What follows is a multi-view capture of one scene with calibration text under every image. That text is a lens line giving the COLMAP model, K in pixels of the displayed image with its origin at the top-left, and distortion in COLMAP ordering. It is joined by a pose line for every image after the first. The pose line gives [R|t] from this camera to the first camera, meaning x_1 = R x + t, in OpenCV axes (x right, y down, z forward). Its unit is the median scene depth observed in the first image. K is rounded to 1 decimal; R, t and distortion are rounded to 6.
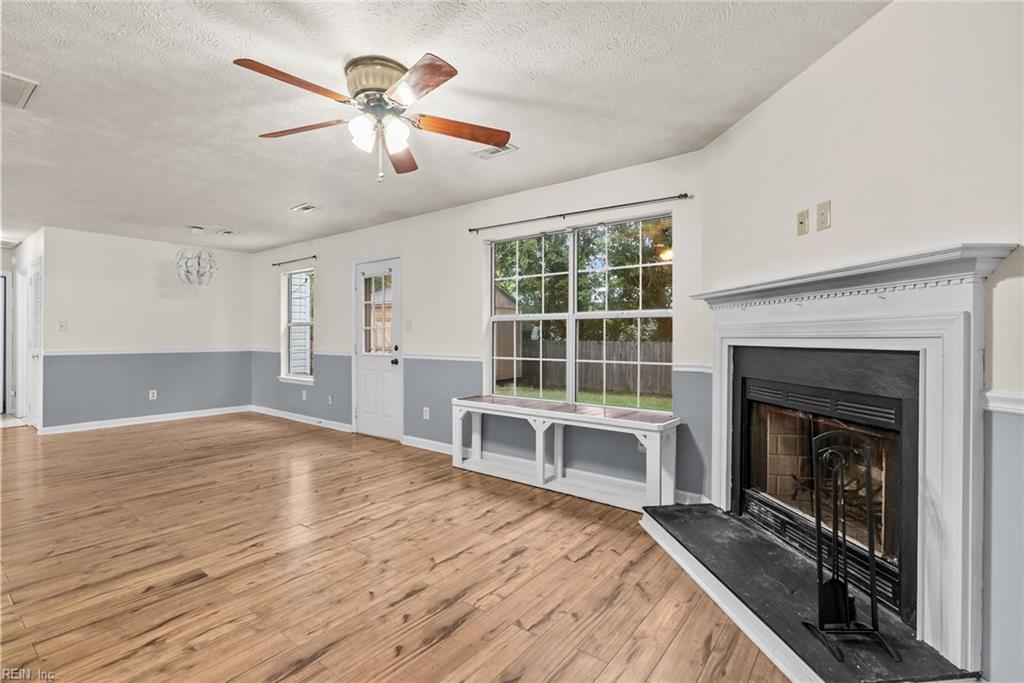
lens RADIAL K [[473.3, 0, 516.9], [0, 473.3, 339.7], [0, 0, 1]] dist [-0.012703, 0.003611]
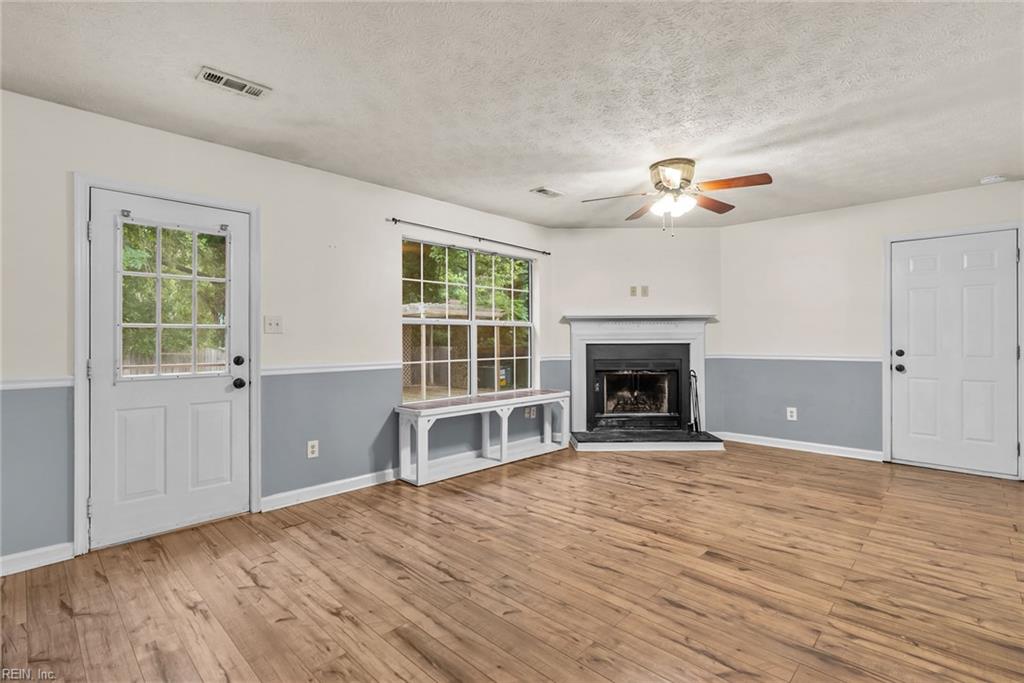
lens RADIAL K [[473.3, 0, 510.6], [0, 473.3, 338.9], [0, 0, 1]] dist [-0.012703, 0.003611]
pose [[0.119946, -0.002763, 0.992777, -1.332285], [0.010280, 0.999946, 0.001541, -0.012152], [-0.992727, 0.010021, 0.119968, 0.961357]]
